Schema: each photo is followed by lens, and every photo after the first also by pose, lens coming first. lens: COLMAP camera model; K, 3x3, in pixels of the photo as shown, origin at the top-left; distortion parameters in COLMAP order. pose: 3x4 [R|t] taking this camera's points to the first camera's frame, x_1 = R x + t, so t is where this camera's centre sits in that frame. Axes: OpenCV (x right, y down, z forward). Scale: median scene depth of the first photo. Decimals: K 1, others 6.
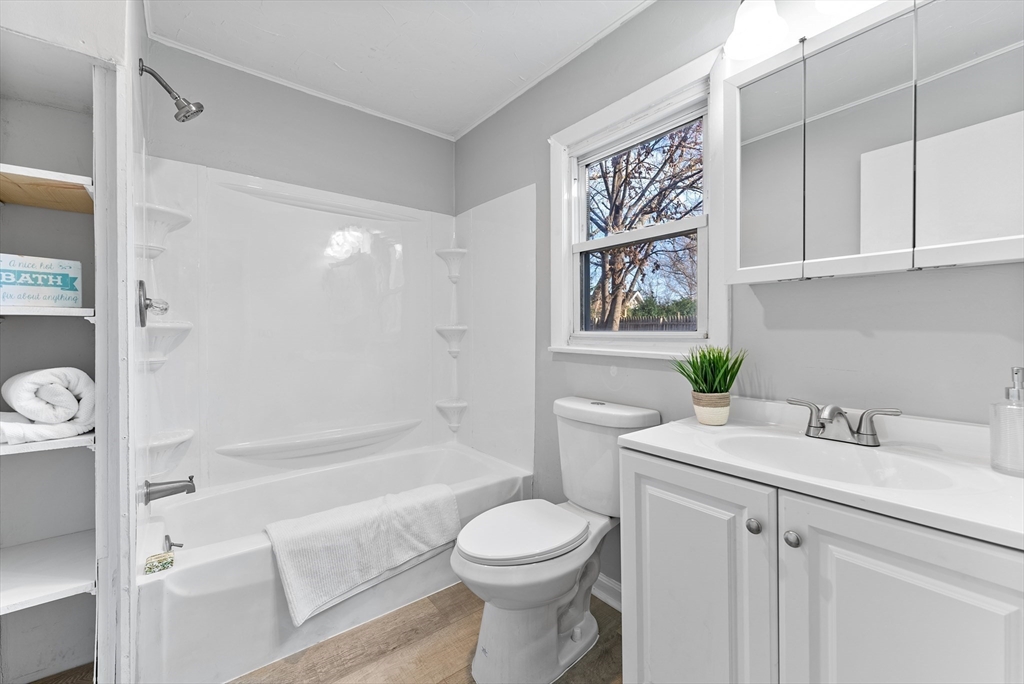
lens RADIAL K [[416.8, 0, 510.7], [0, 416.8, 337.3], [0, 0, 1]] dist [-0.001739, 0.000657]
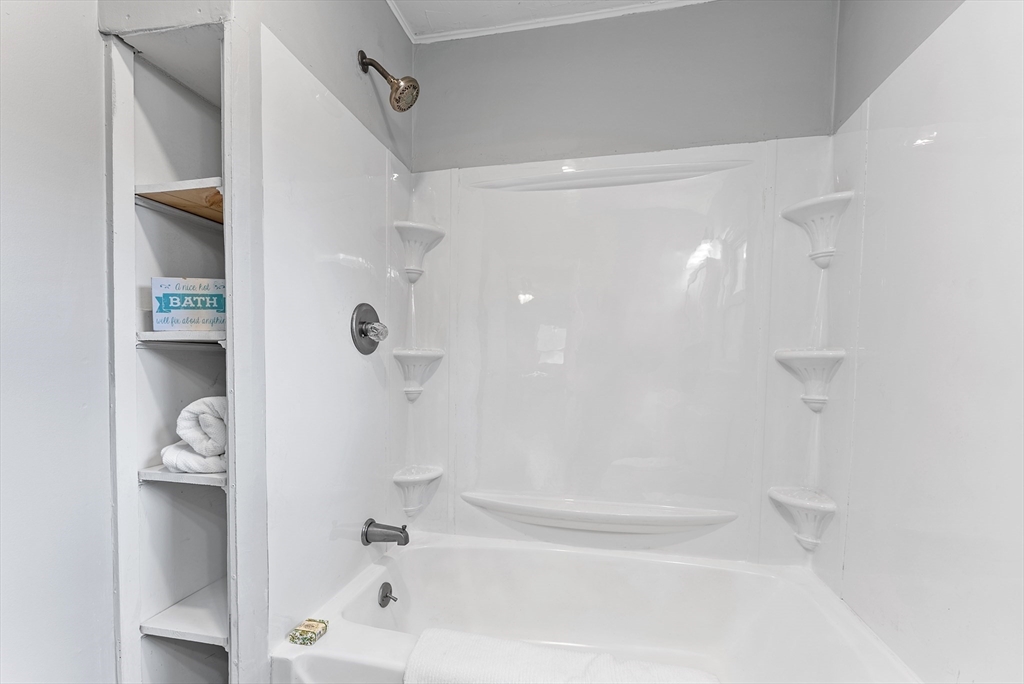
lens RADIAL K [[416.8, 0, 531.8], [0, 416.8, 387.0], [0, 0, 1]] dist [-0.001739, 0.000657]
pose [[0.643741, 0.050104, -0.763601, 0.057189], [-0.016368, 0.998528, 0.051720, -0.005690], [0.765068, -0.020795, 0.643613, 0.681791]]
